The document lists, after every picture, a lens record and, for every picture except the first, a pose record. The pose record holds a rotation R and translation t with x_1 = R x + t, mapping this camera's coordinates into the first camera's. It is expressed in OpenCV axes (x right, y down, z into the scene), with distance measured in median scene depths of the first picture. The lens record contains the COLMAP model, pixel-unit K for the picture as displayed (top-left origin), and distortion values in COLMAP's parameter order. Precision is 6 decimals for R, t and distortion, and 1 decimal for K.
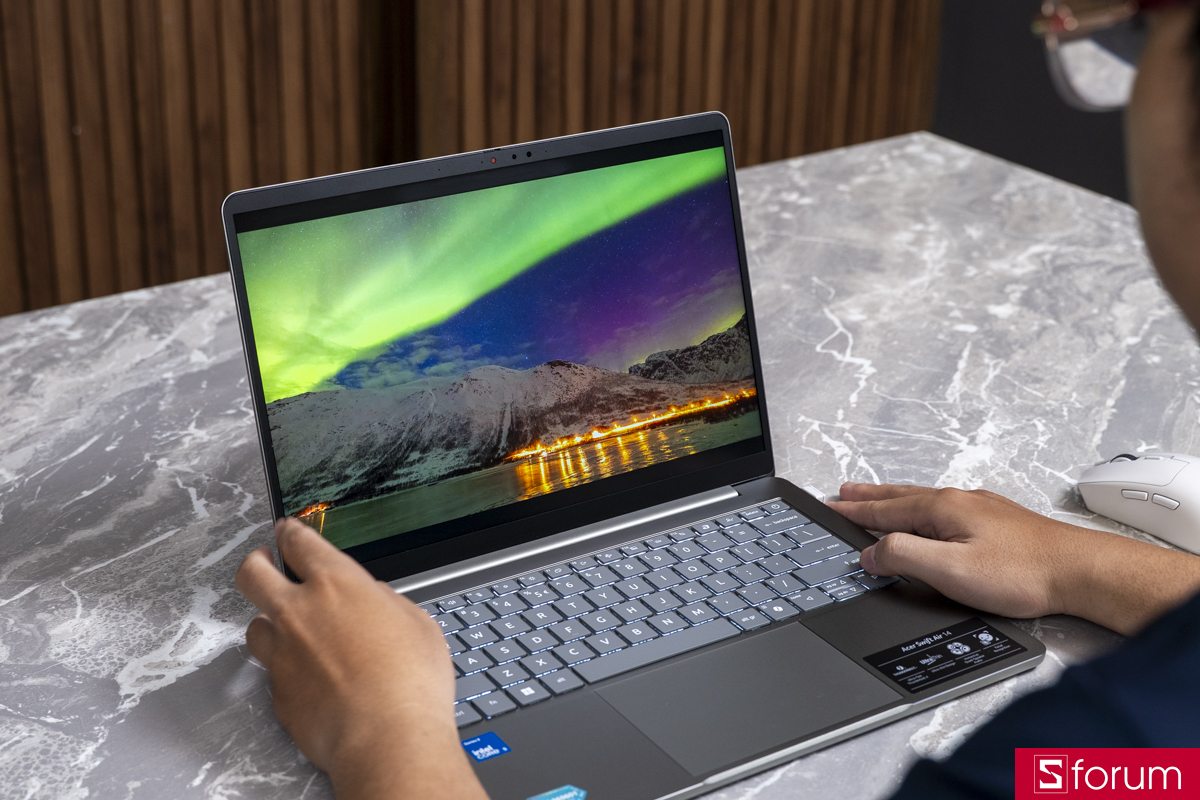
lens RADIAL K [[1977.2, 0, 596.8], [0, 1977.2, 400.2], [0, 0, 1]] dist [-0.016984, 0.000000]
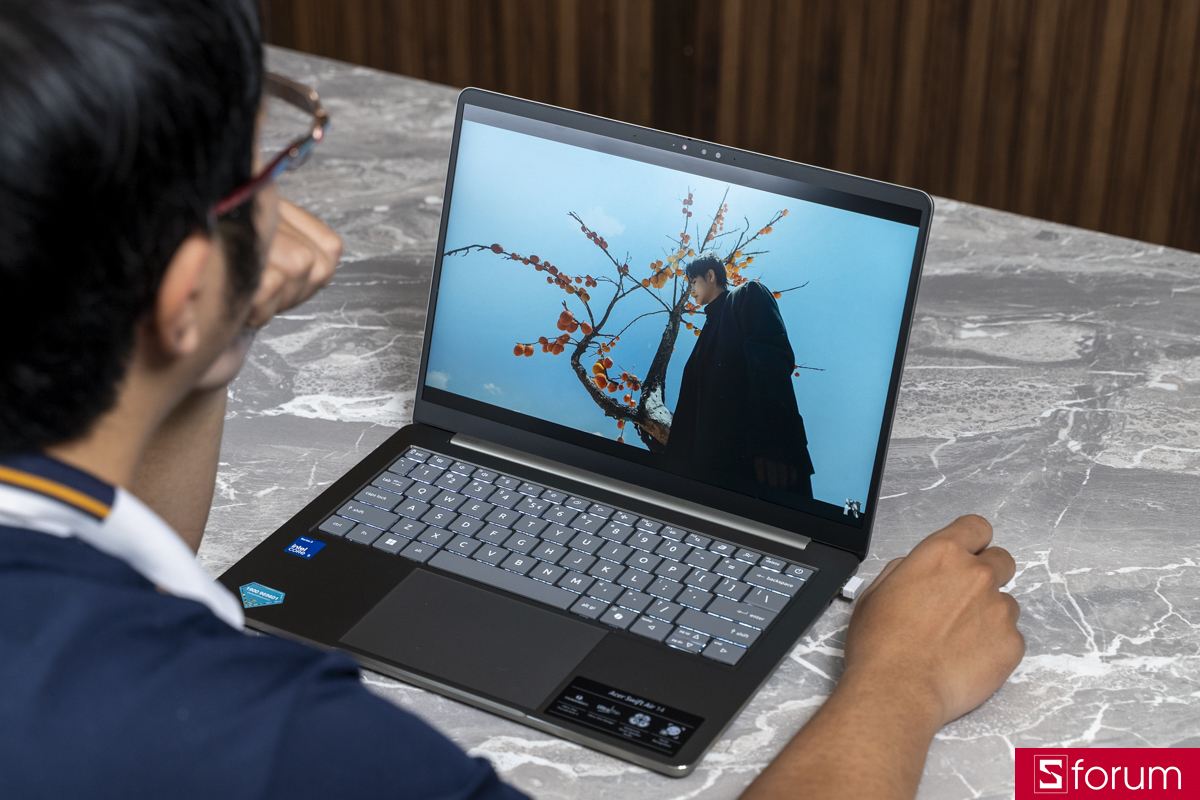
lens RADIAL K [[2563.7, 0, 601.2], [0, 2563.7, 394.3], [0, 0, 1]] dist [0.041014, 0.000000]
pose [[0.452862, 0.418428, -0.787295, 1.178406], [-0.360811, 0.893504, 0.267332, -0.386566], [0.815311, 0.163000, 0.555607, 0.202466]]
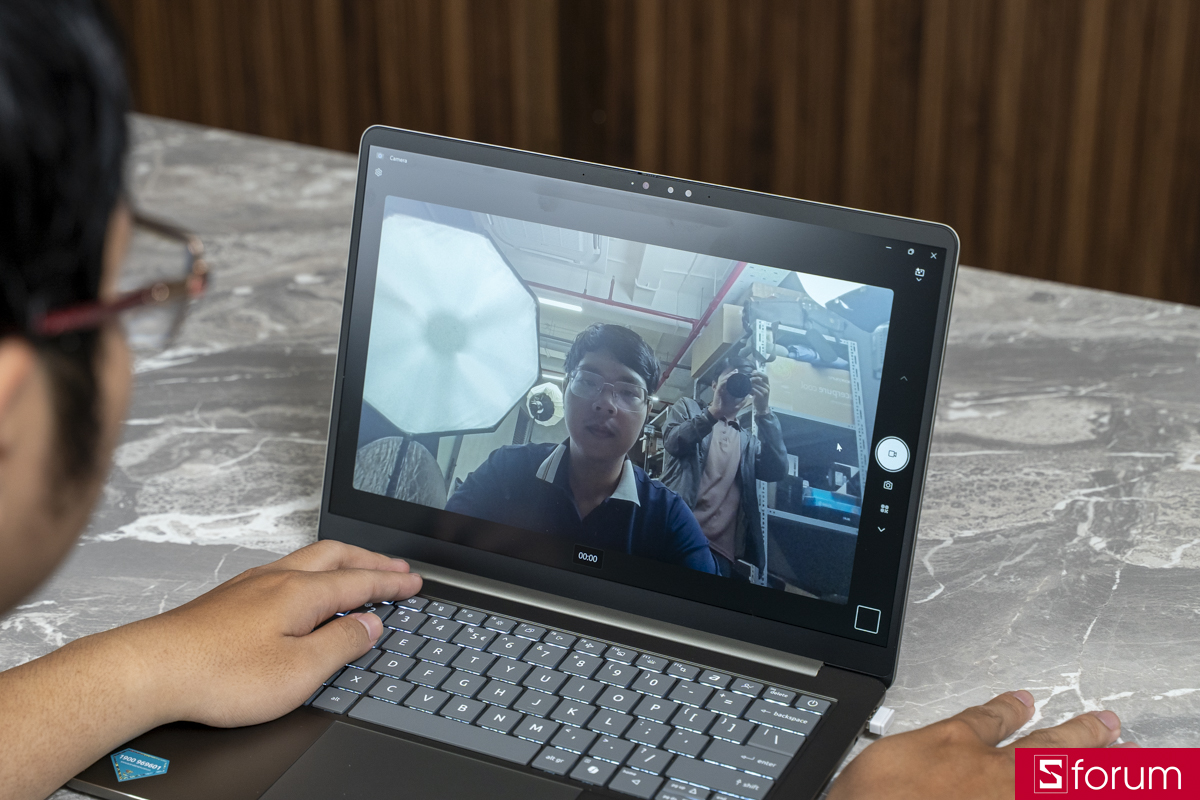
lens RADIAL K [[2765.1, 0, 601.3], [0, 2765.1, 409.5], [0, 0, 1]] dist [0.100474, 0.000000]
pose [[0.493657, 0.367619, -0.788137, 1.025951], [-0.338398, 0.916038, 0.215318, -0.315972], [0.801118, 0.160410, 0.576610, 0.311508]]
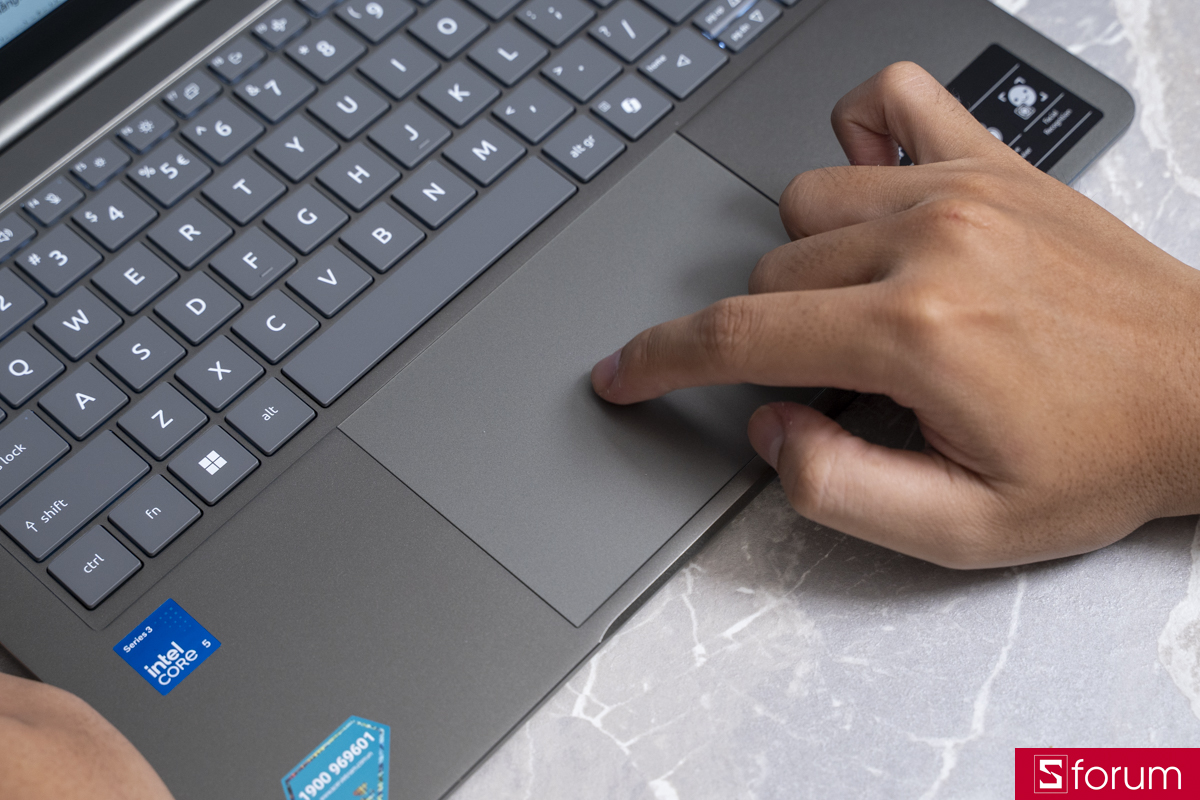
lens RADIAL K [[2309.1, 0, 605.9], [0, 2309.1, 394.5], [0, 0, 1]] dist [0.050636, 0.000000]
pose [[0.970265, -0.217471, 0.106270, 0.003800], [0.121164, 0.816457, 0.564550, -0.184159], [-0.209538, -0.534887, 0.818529, 0.476922]]
